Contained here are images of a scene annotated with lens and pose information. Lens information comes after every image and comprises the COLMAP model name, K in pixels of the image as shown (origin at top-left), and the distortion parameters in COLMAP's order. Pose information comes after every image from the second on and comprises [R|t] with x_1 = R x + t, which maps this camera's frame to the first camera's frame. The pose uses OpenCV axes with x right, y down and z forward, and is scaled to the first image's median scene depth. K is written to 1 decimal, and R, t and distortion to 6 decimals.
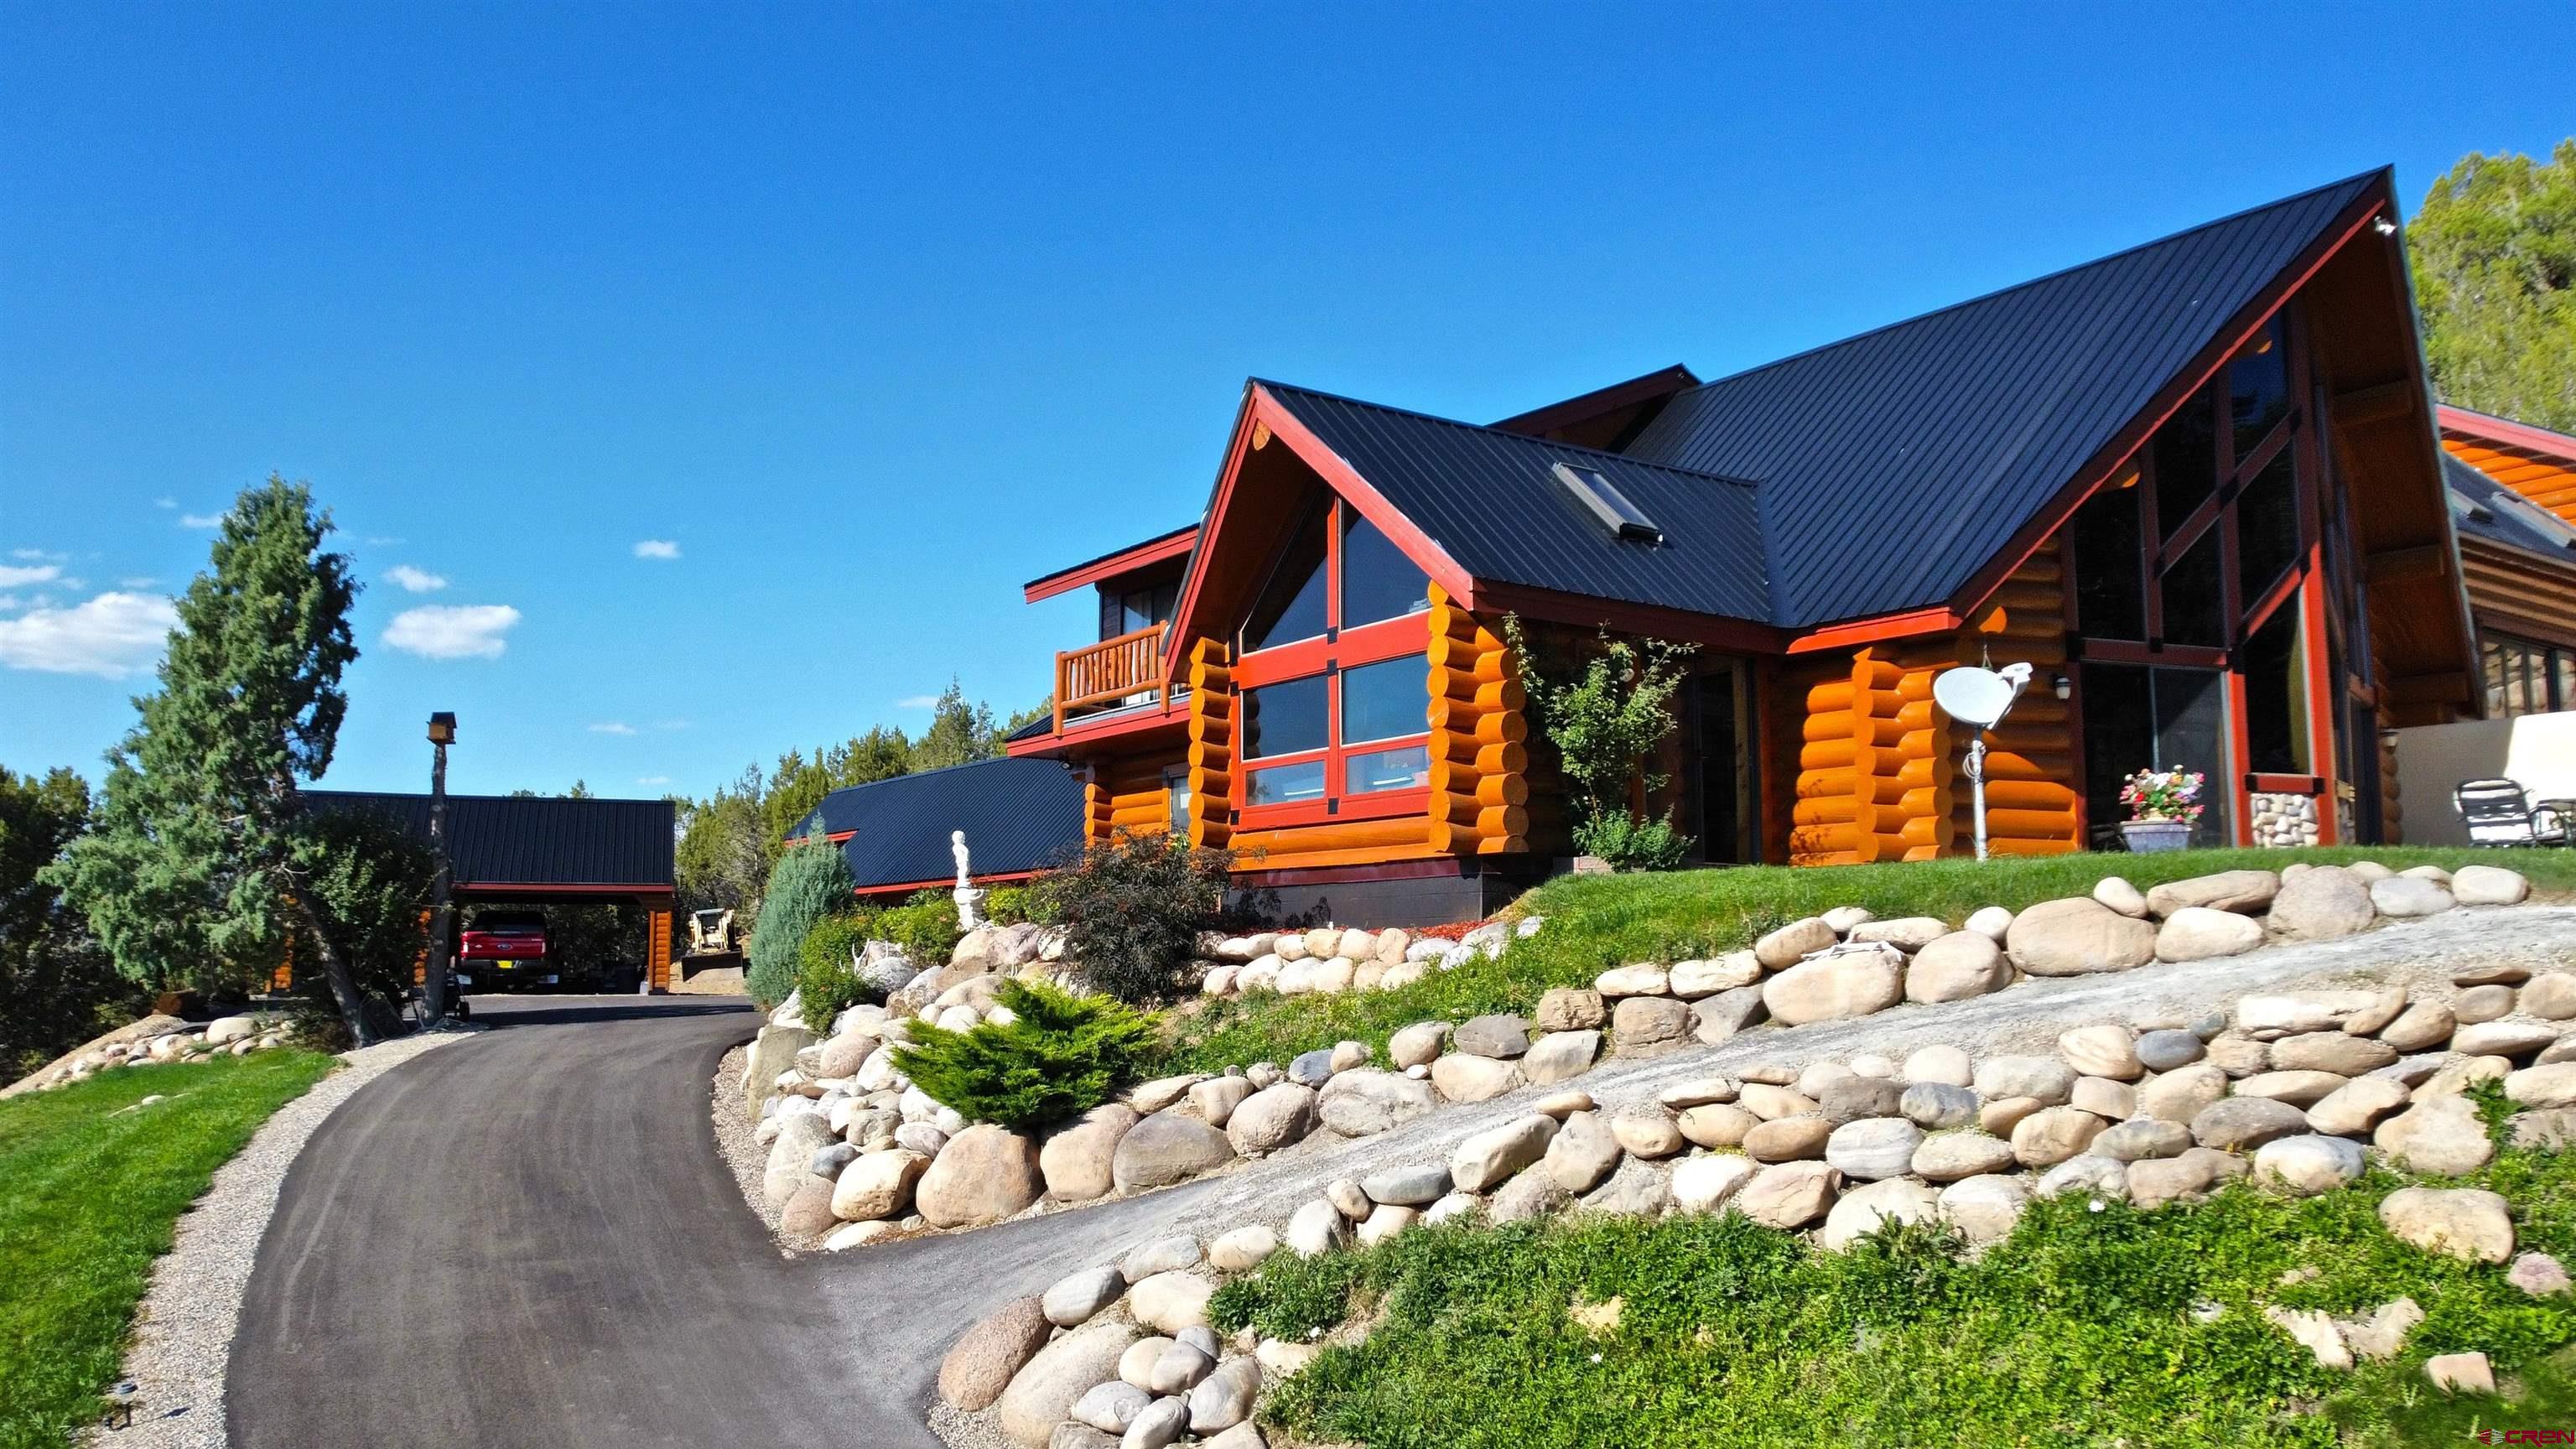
lens RADIAL K [[1921.0, 0, 1278.6], [0, 1921.0, 724.5], [0, 0, 1]] dist [-0.004221, 0.000776]
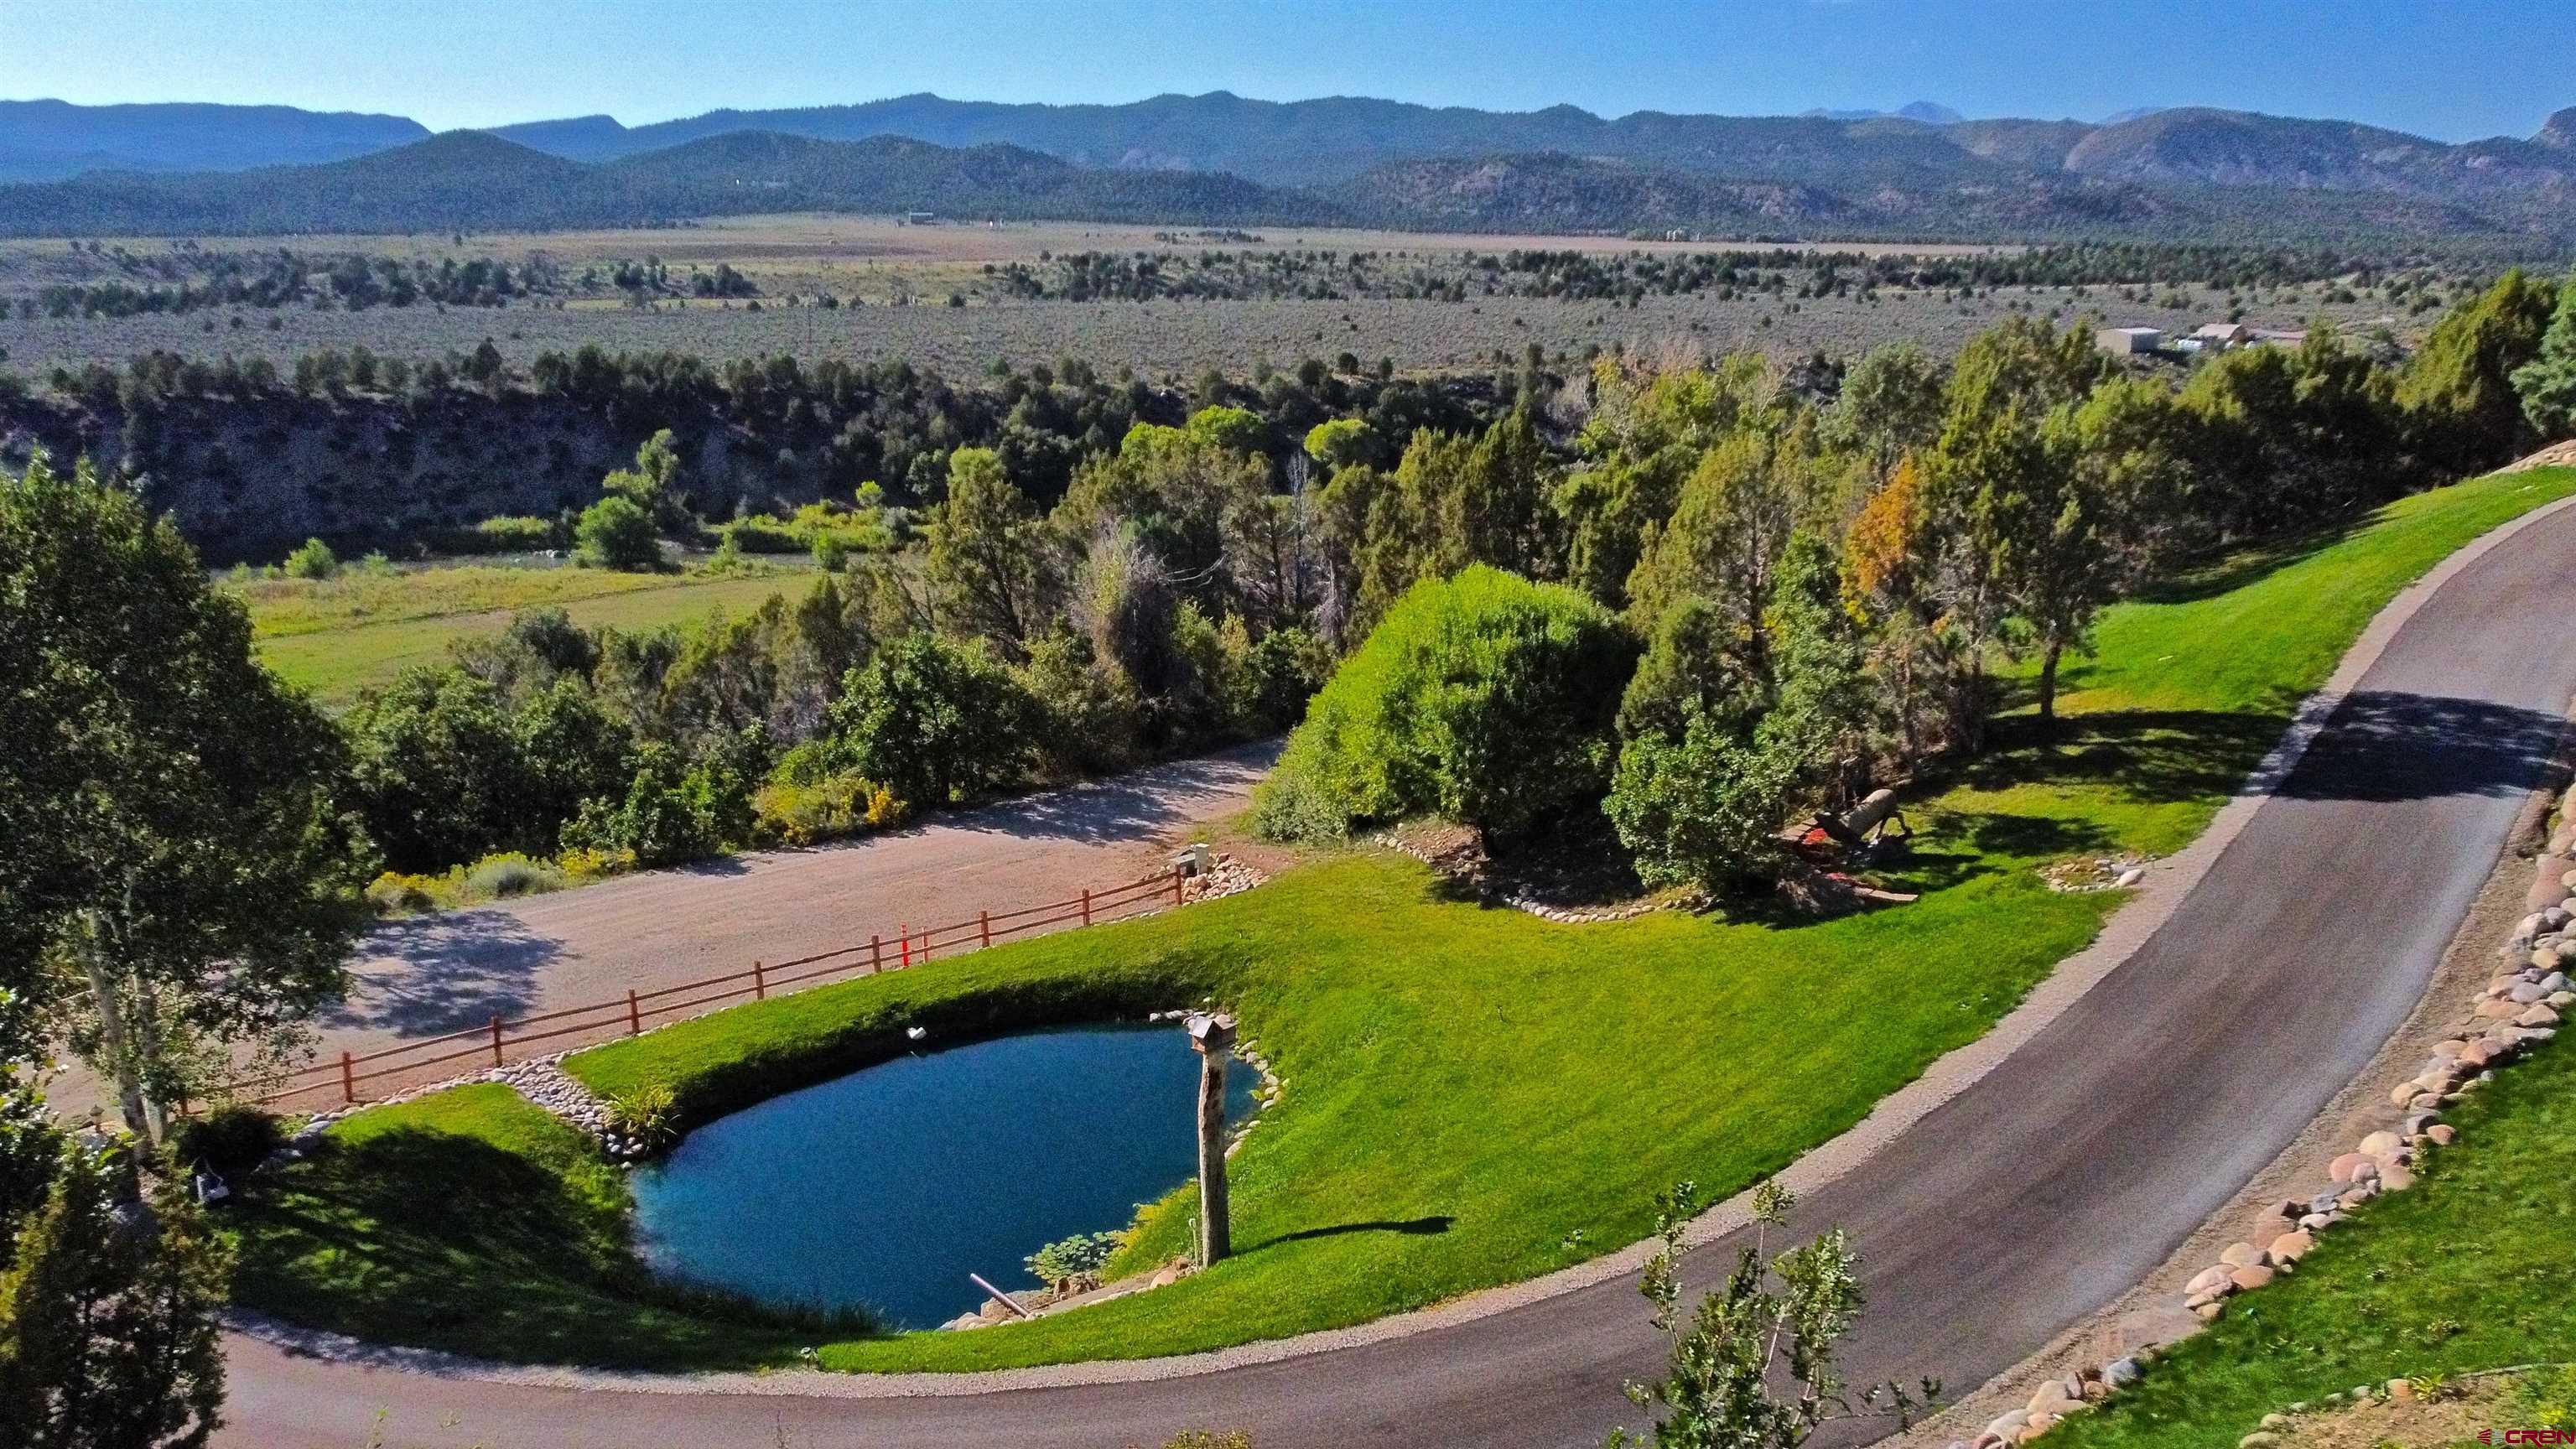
lens RADIAL K [[1921.0, 0, 1301.8], [0, 1921.0, 723.5], [0, 0, 1]] dist [-0.004221, 0.000776]
pose [[0.319024, 0.236338, -0.917806, 1.415421], [0.110393, 0.952550, 0.283657, -0.442588], [0.941295, -0.191813, 0.277797, -1.371395]]
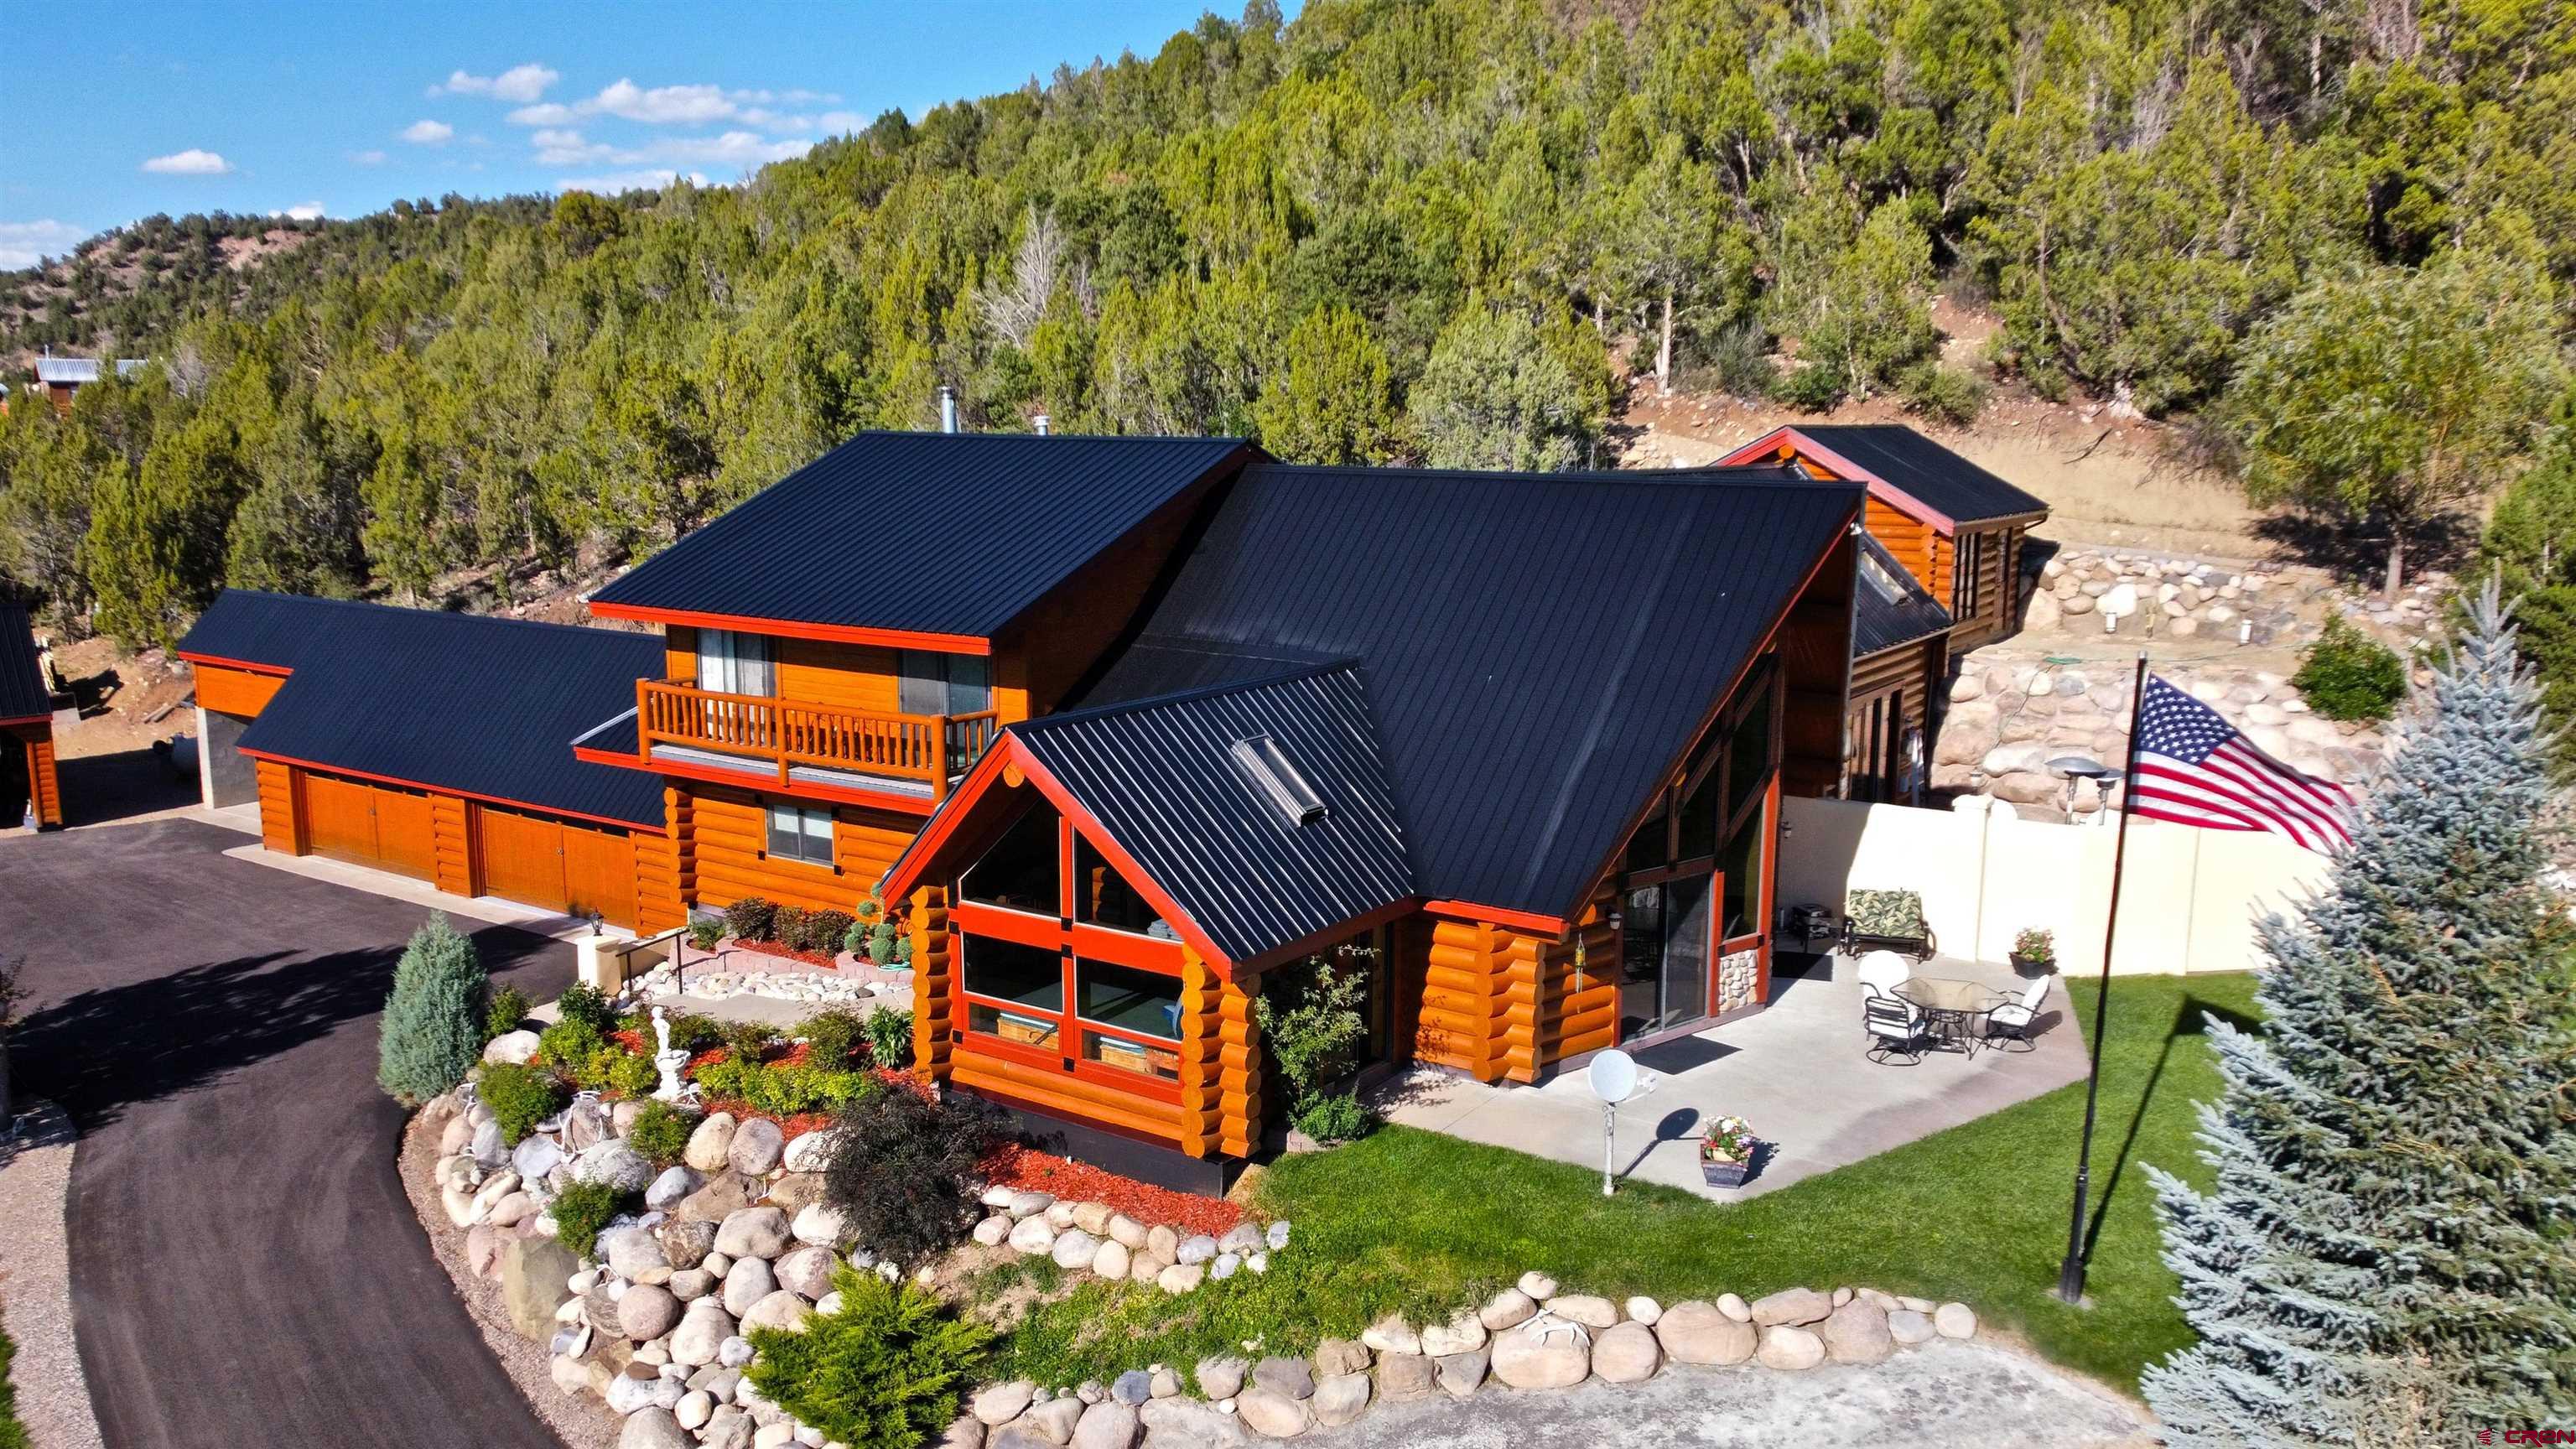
lens RADIAL K [[1921.0, 0, 1293.9], [0, 1921.0, 719.0], [0, 0, 1]] dist [-0.004221, 0.000776]
pose [[0.930110, -0.058204, 0.362640, -0.258558], [-0.044835, 0.961986, 0.269395, -0.485146], [-0.364534, -0.266826, 0.892143, -0.054623]]
